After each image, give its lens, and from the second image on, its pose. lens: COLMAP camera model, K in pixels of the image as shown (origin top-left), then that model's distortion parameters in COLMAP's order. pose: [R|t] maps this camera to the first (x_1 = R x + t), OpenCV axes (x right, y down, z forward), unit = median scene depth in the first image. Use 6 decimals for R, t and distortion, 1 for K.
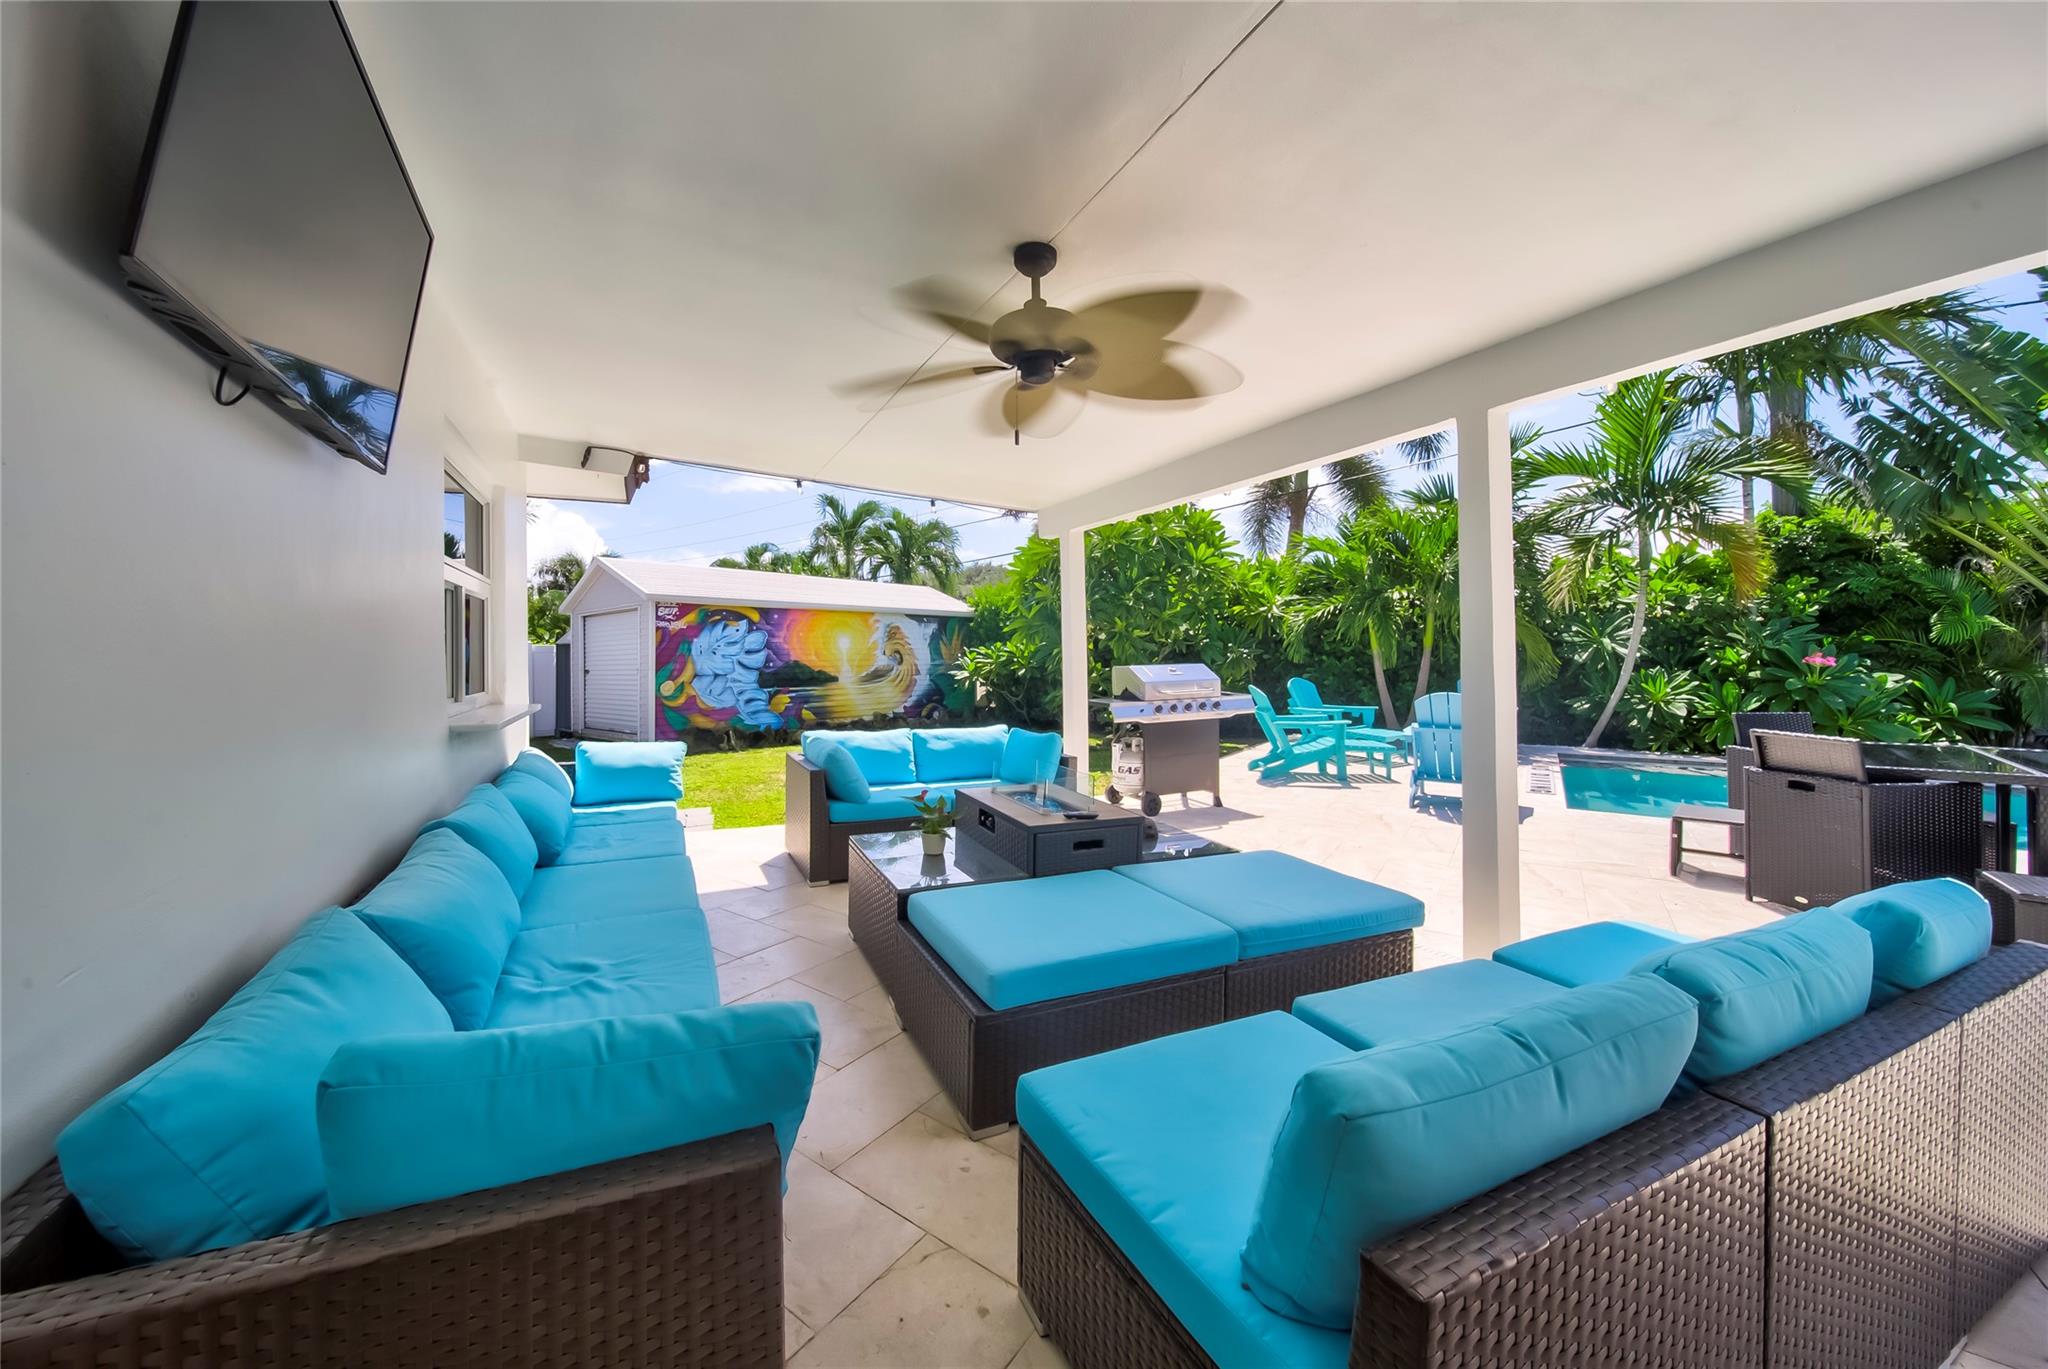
lens RADIAL K [[746.9, 0, 951.9], [0, 746.9, 647.7], [0, 0, 1]] dist [-0.000688, -0.000302]
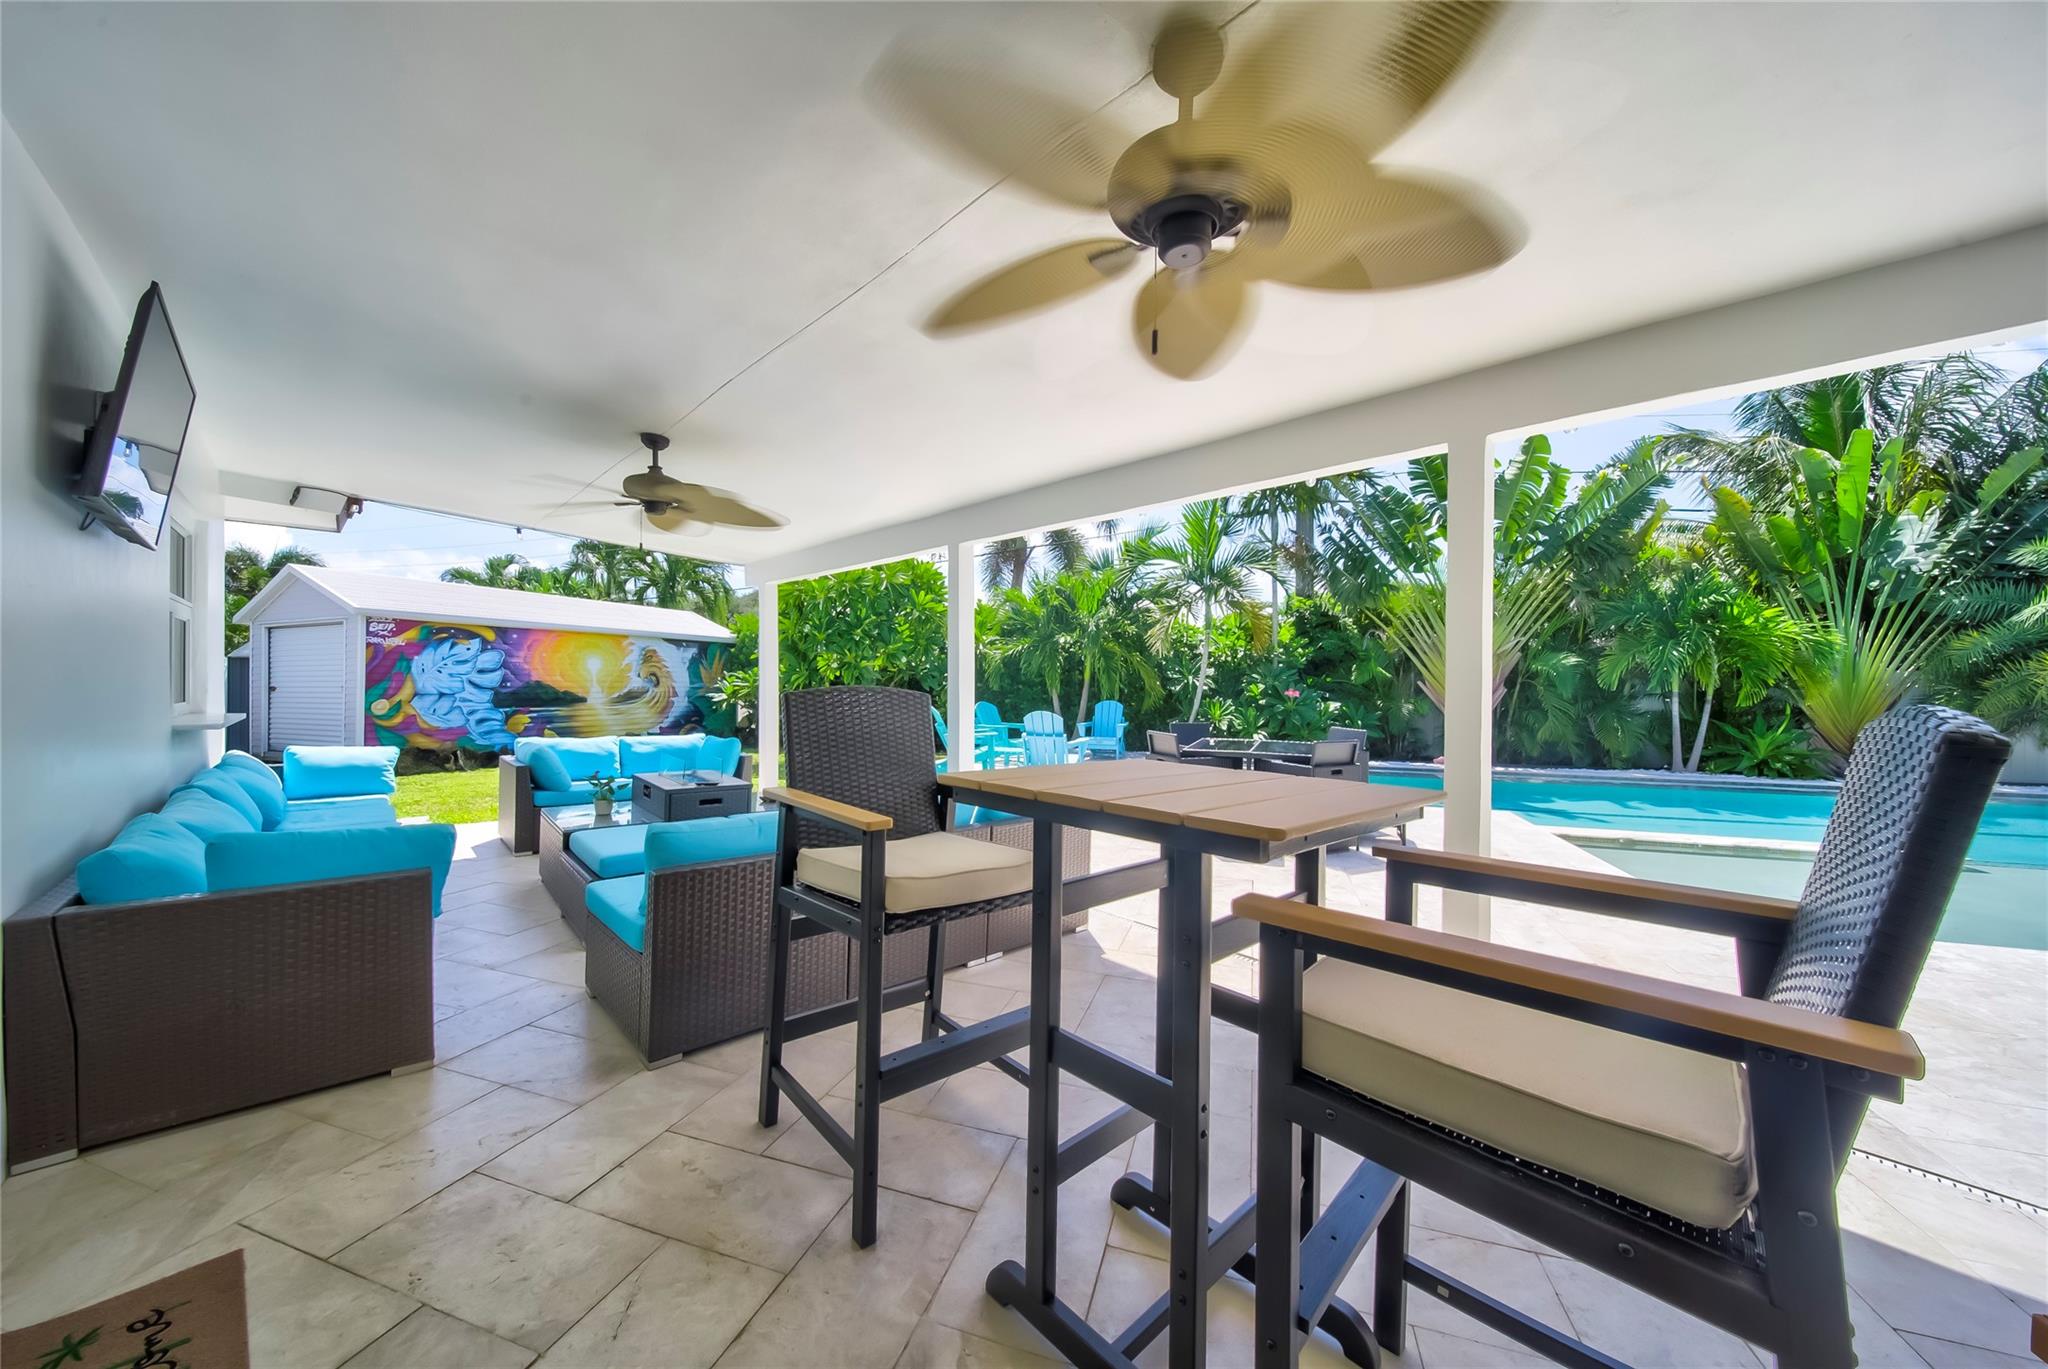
lens RADIAL K [[749.1, 0, 1019.3], [0, 749.1, 683.8], [0, 0, 1]] dist [-0.000641, -0.000215]
pose [[0.941665, 0.017755, 0.336082, 0.078801], [-0.022173, 0.999711, 0.009311, -0.003197], [-0.335819, -0.016219, 0.941787, -0.208090]]
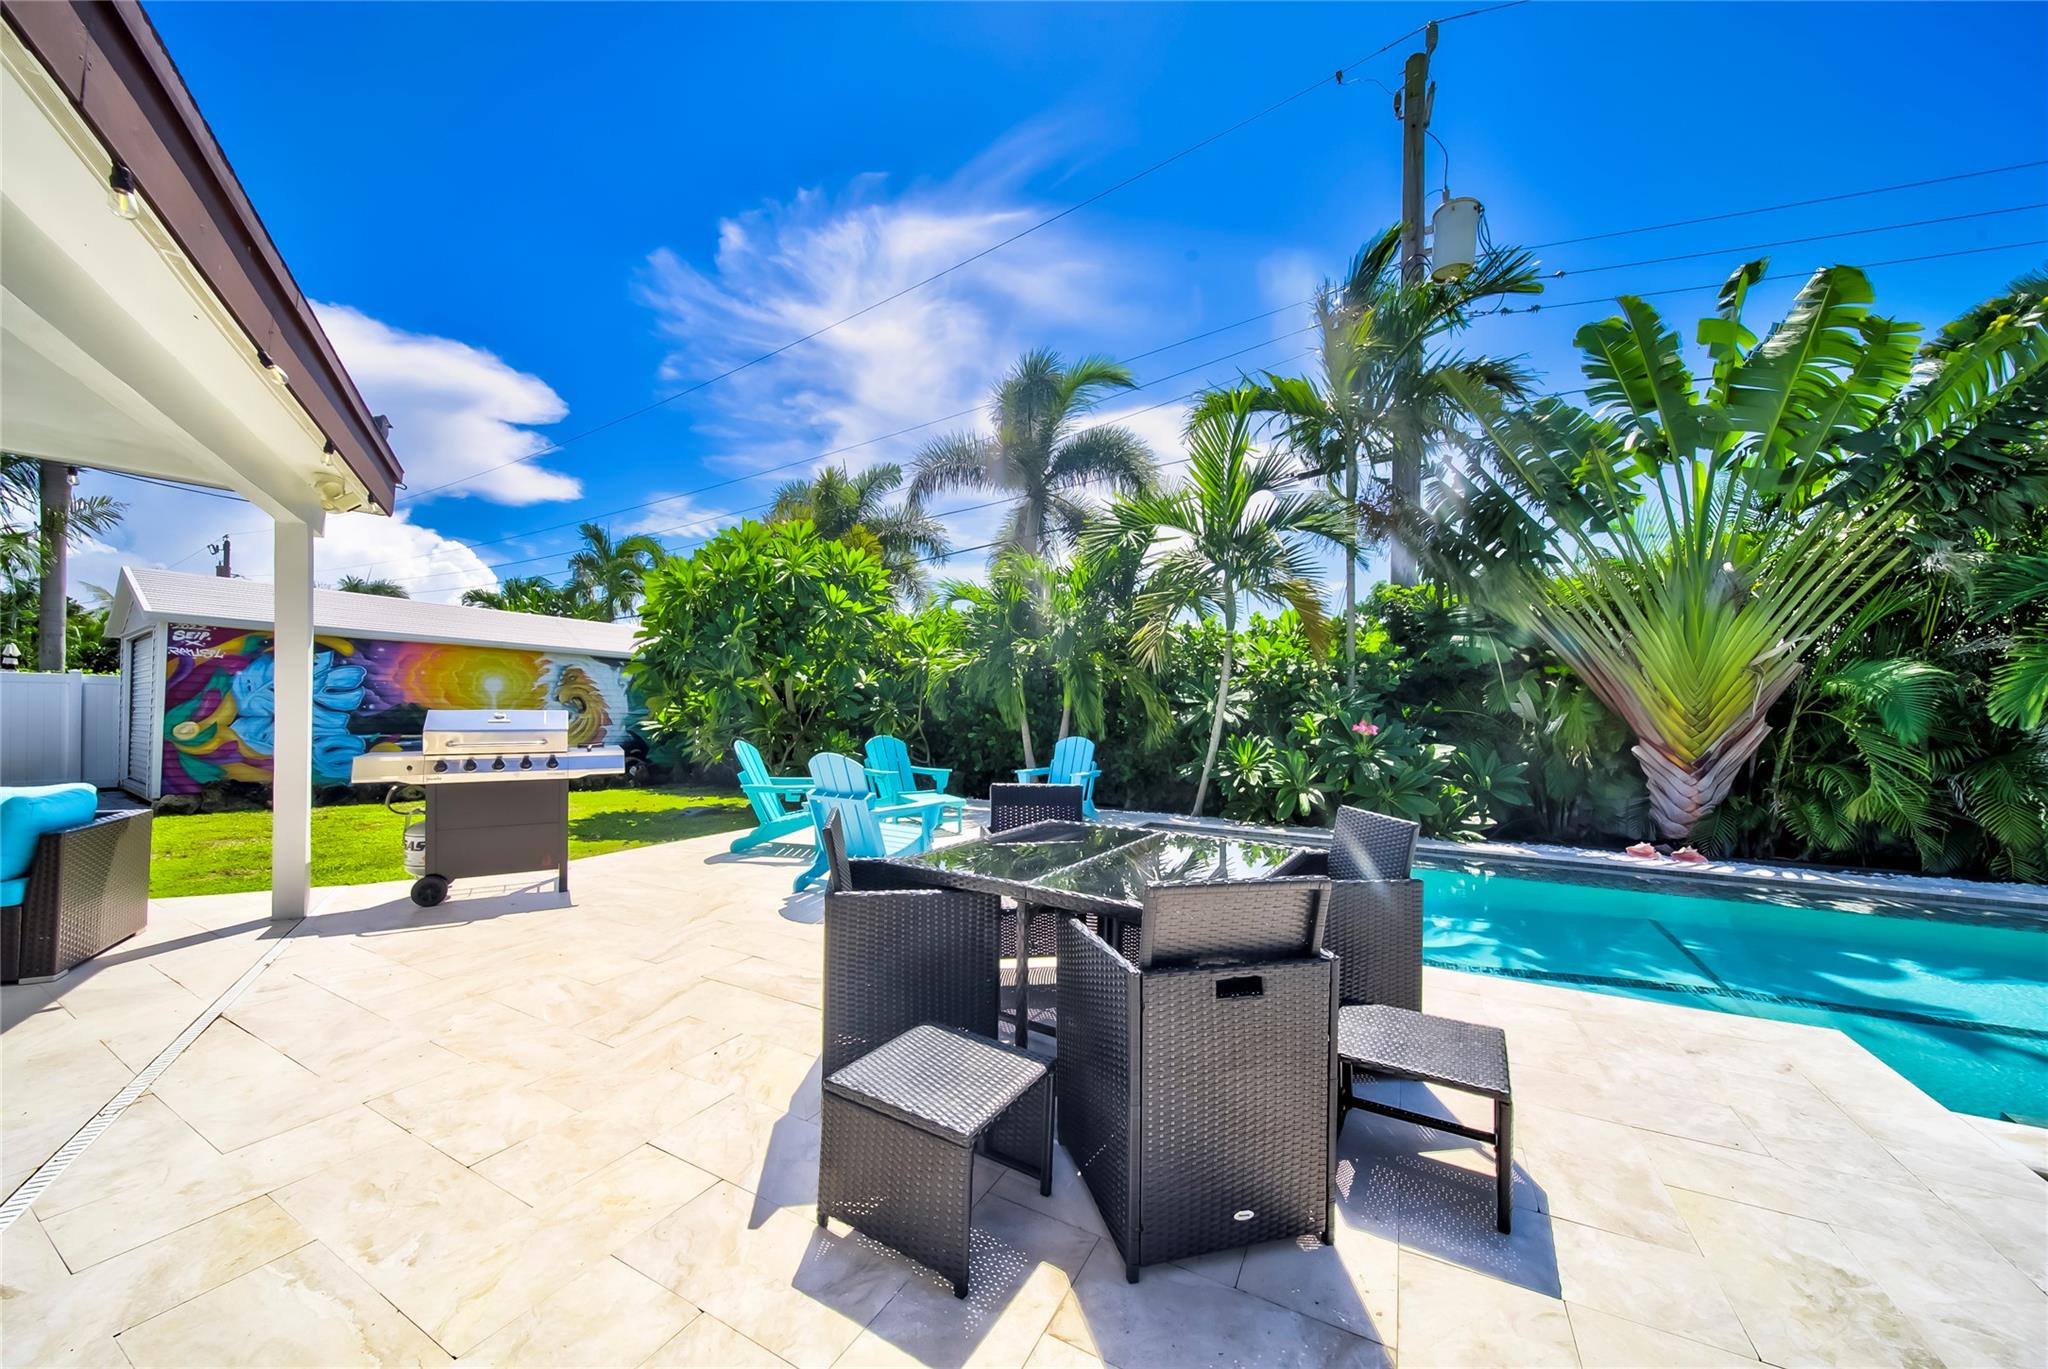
lens RADIAL K [[733.2, 0, 1014.2], [0, 733.2, 713.0], [0, 0, 1]] dist [-0.002201, -0.000278]
pose [[0.989139, 0.029121, 0.144072, 0.438113], [-0.030178, 0.999531, 0.005156, 0.004254], [-0.143854, -0.009447, 0.989554, 0.100151]]
